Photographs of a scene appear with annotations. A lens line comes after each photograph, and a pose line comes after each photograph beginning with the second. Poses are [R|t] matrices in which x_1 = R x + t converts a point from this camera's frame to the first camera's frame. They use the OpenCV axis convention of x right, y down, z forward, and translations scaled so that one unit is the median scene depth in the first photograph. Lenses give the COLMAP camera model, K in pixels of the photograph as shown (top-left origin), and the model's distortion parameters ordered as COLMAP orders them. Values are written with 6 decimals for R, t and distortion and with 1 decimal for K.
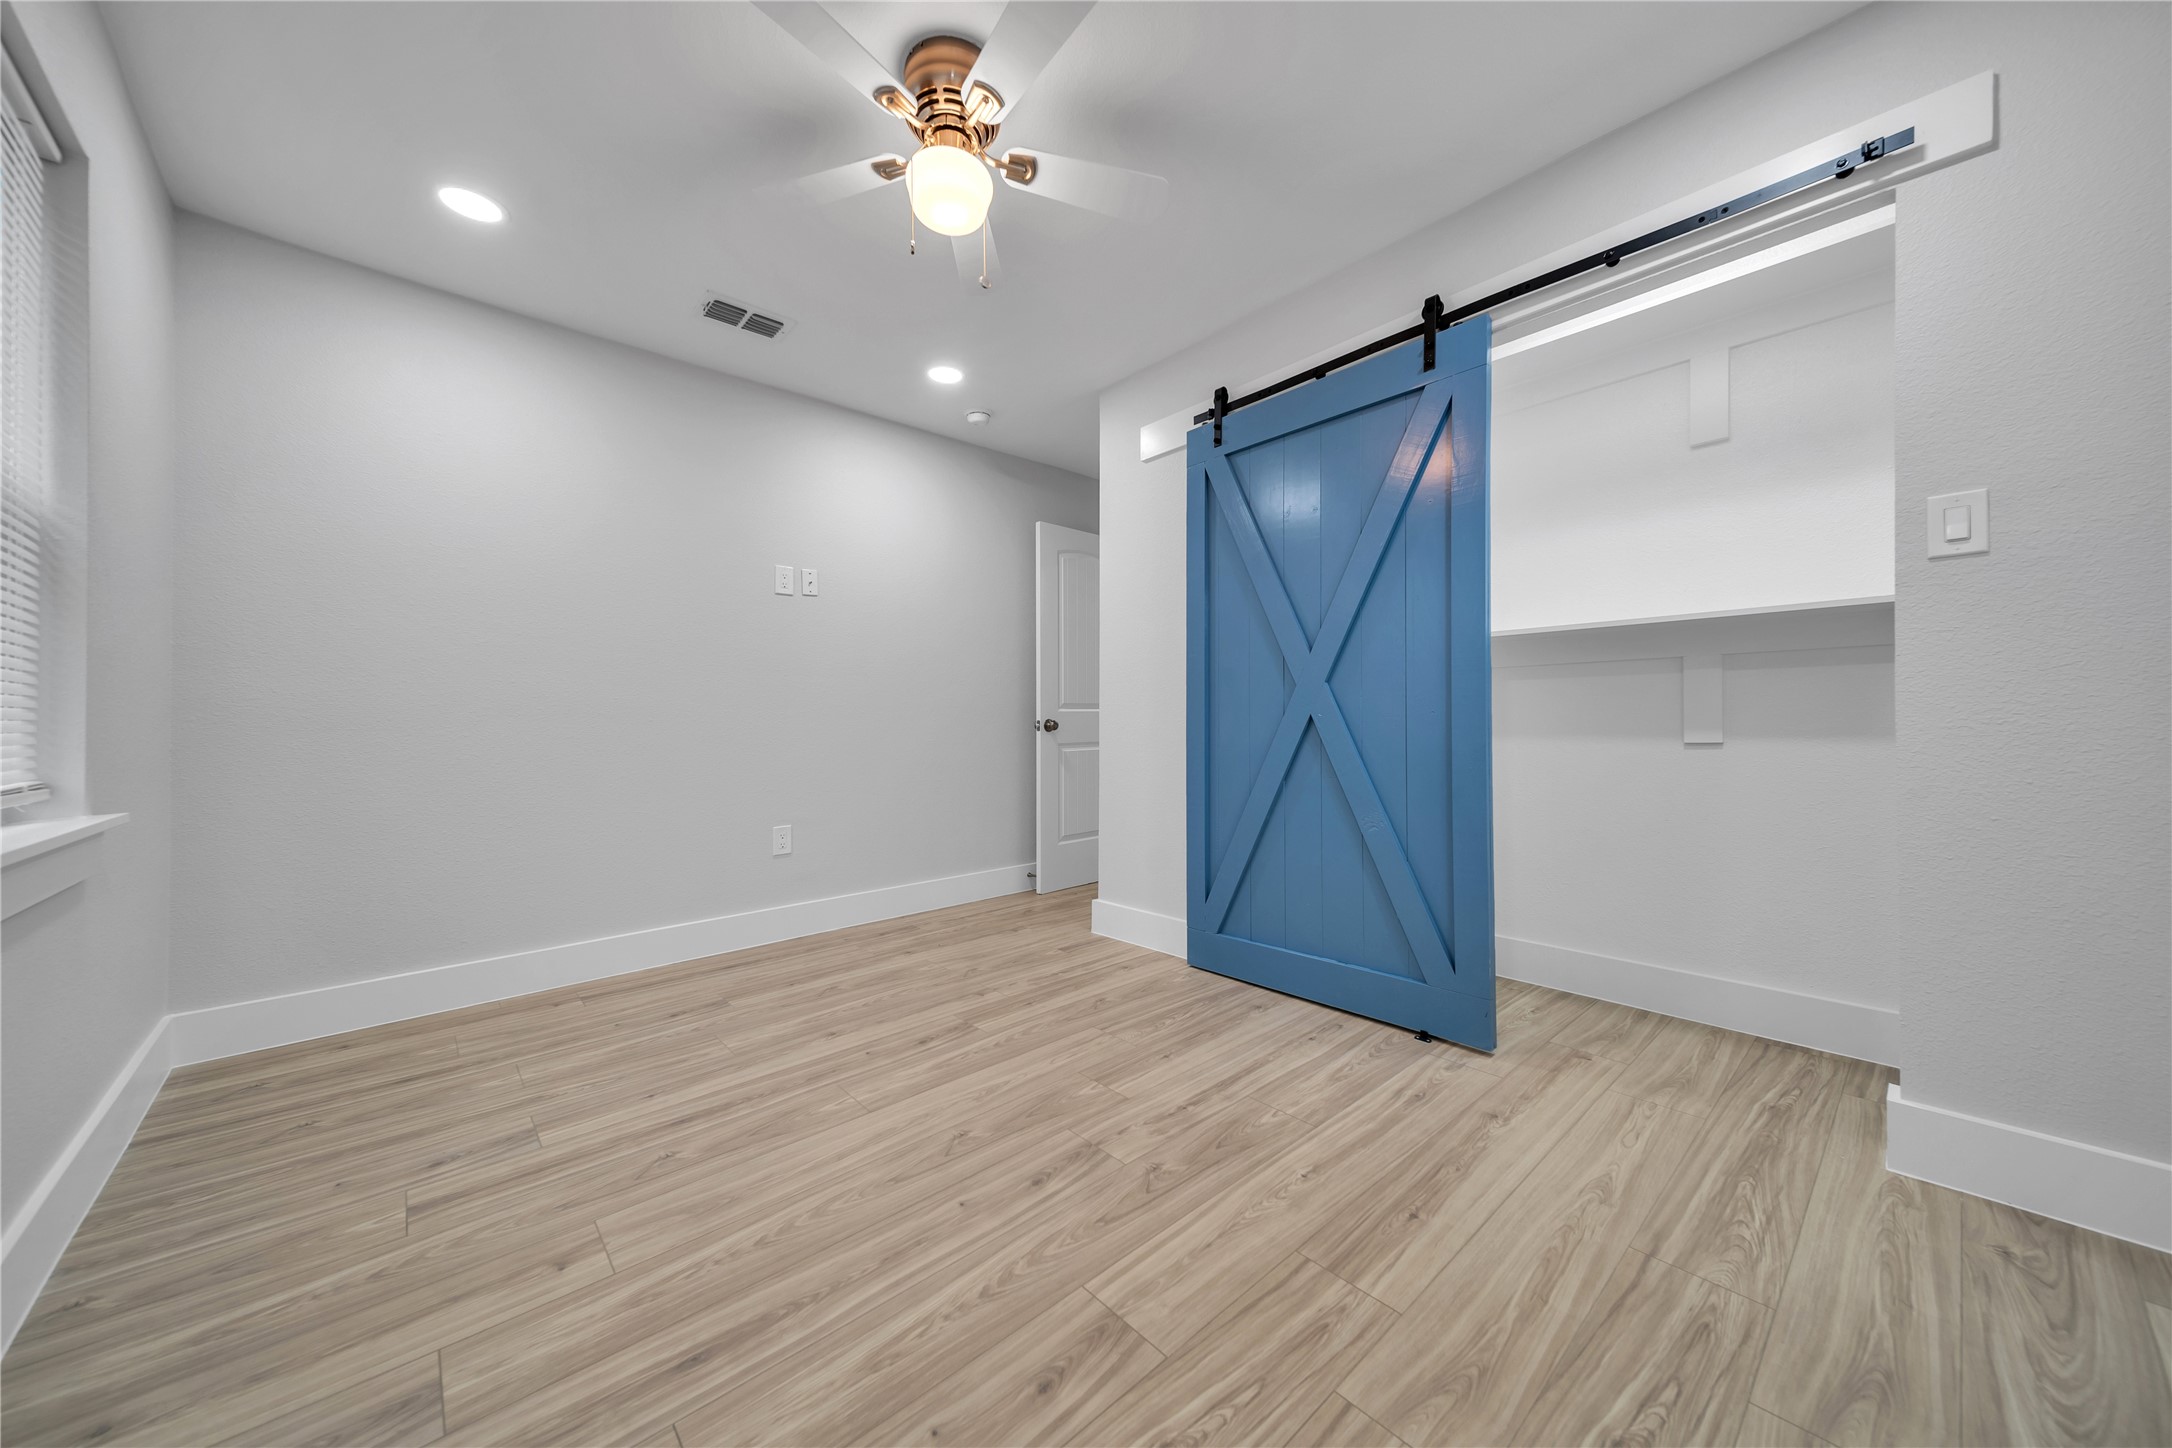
lens RADIAL K [[775.9, 0, 1091.1], [0, 775.9, 728.2], [0, 0, 1]] dist [0.000533, -0.000219]
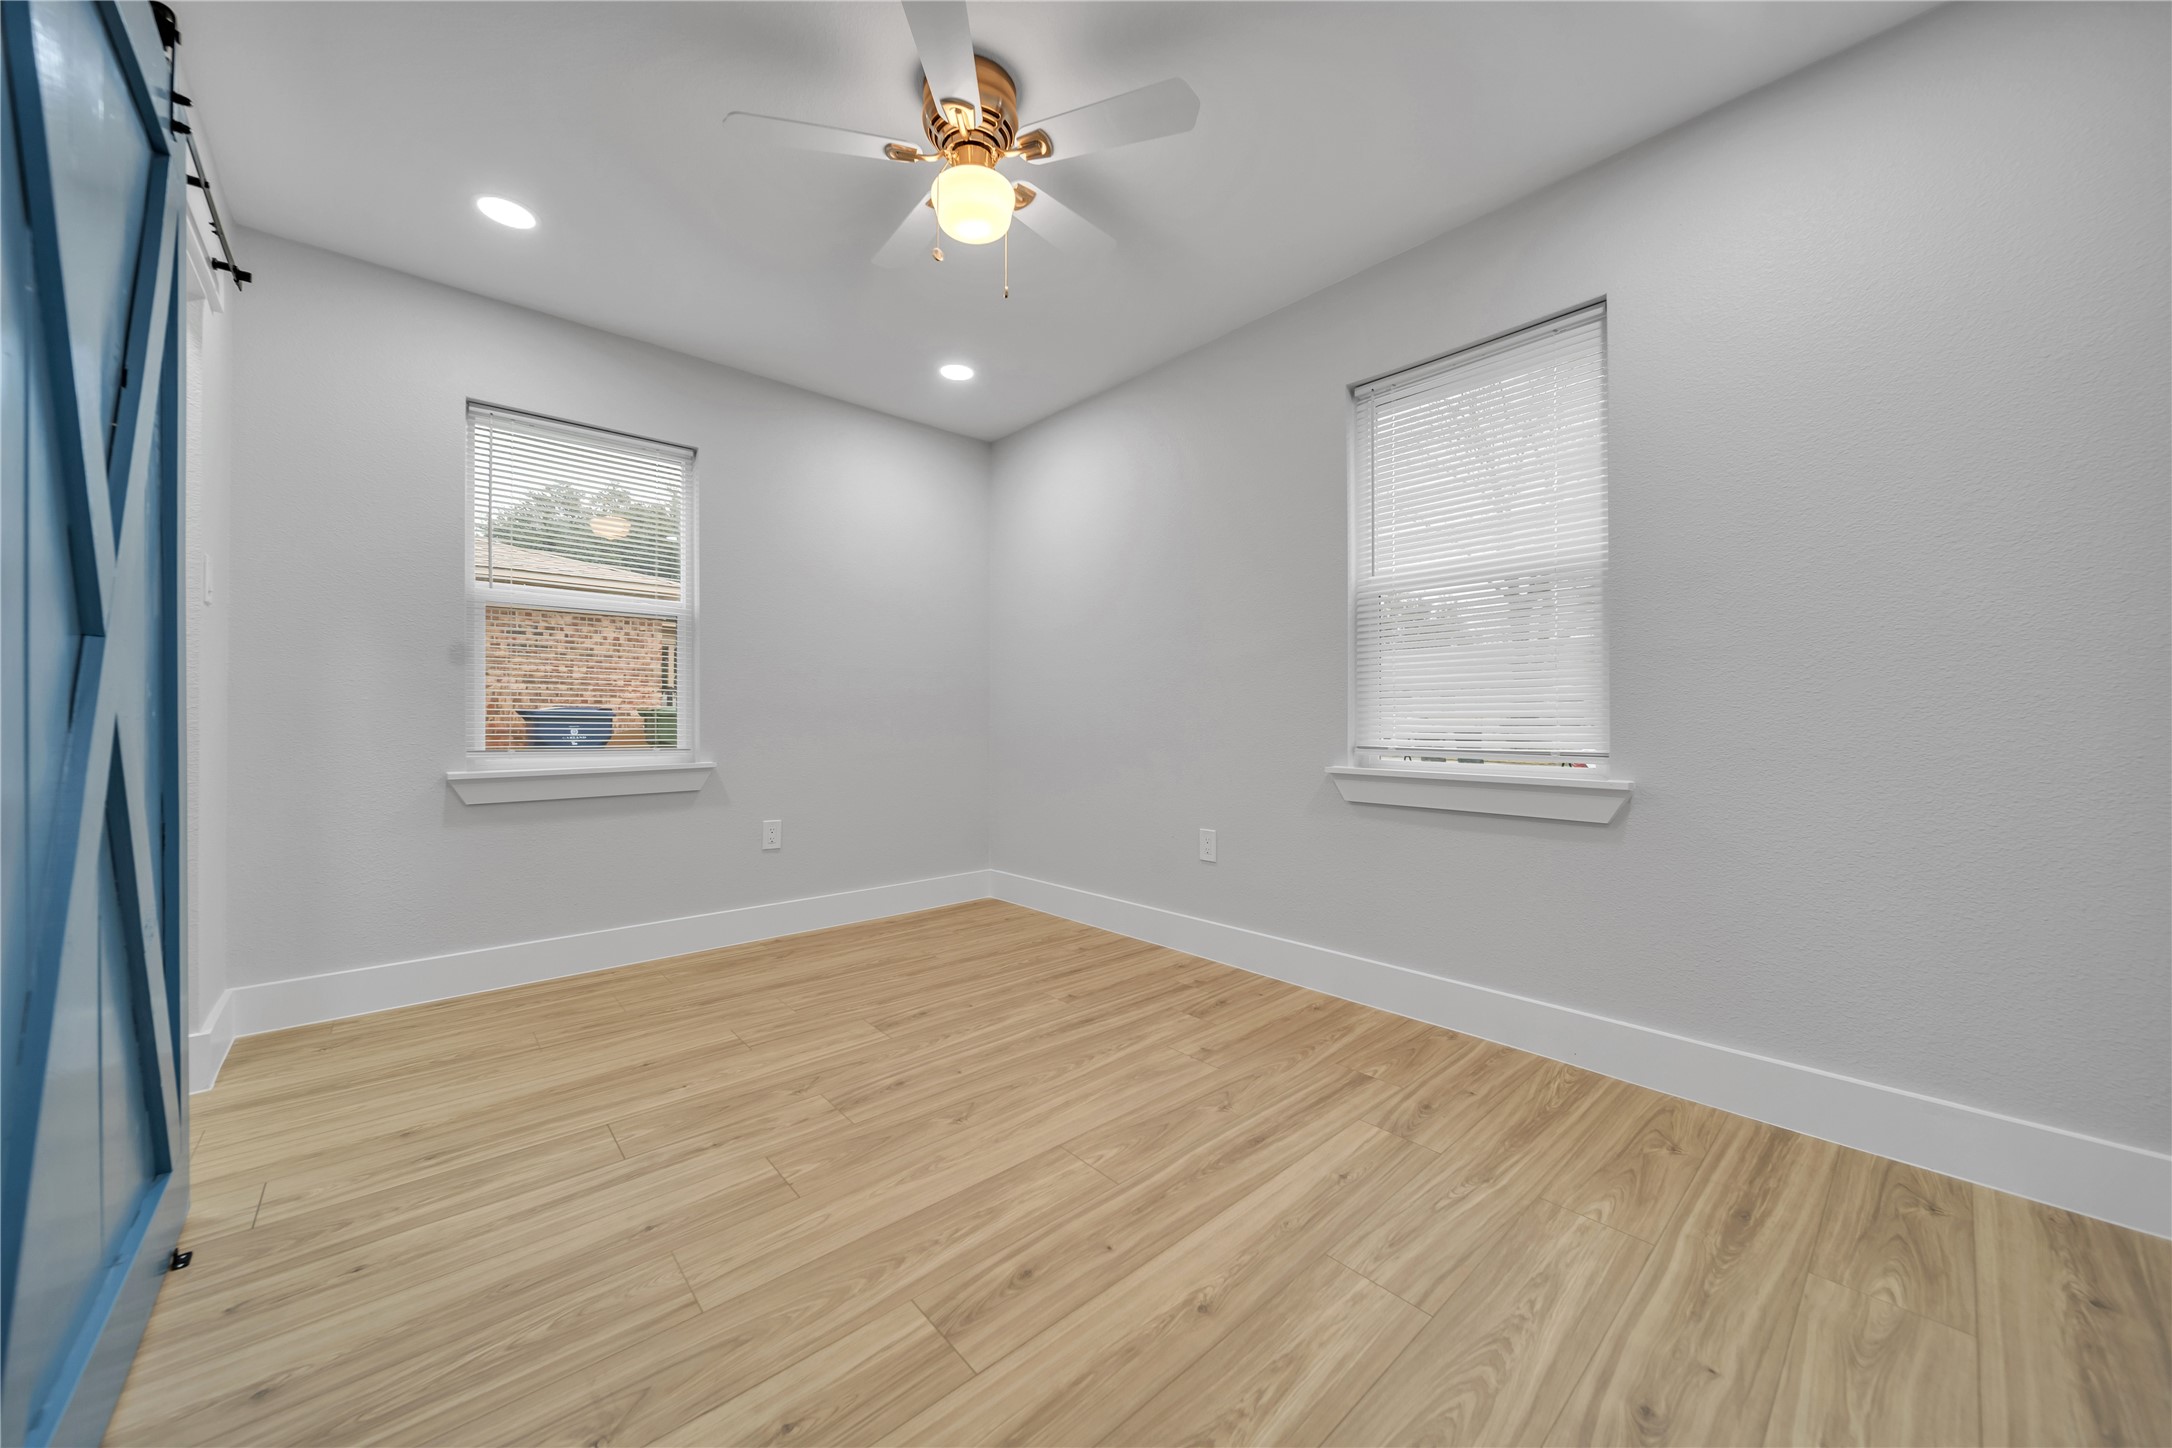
lens RADIAL K [[775.9, 0, 1091.1], [0, 775.9, 728.2], [0, 0, 1]] dist [0.000533, -0.000219]
pose [[-0.999936, 0.011281, -0.000363, -0.347450], [0.011271, 0.999740, 0.019822, -0.014333], [0.000586, 0.019817, -0.999803, 2.020276]]
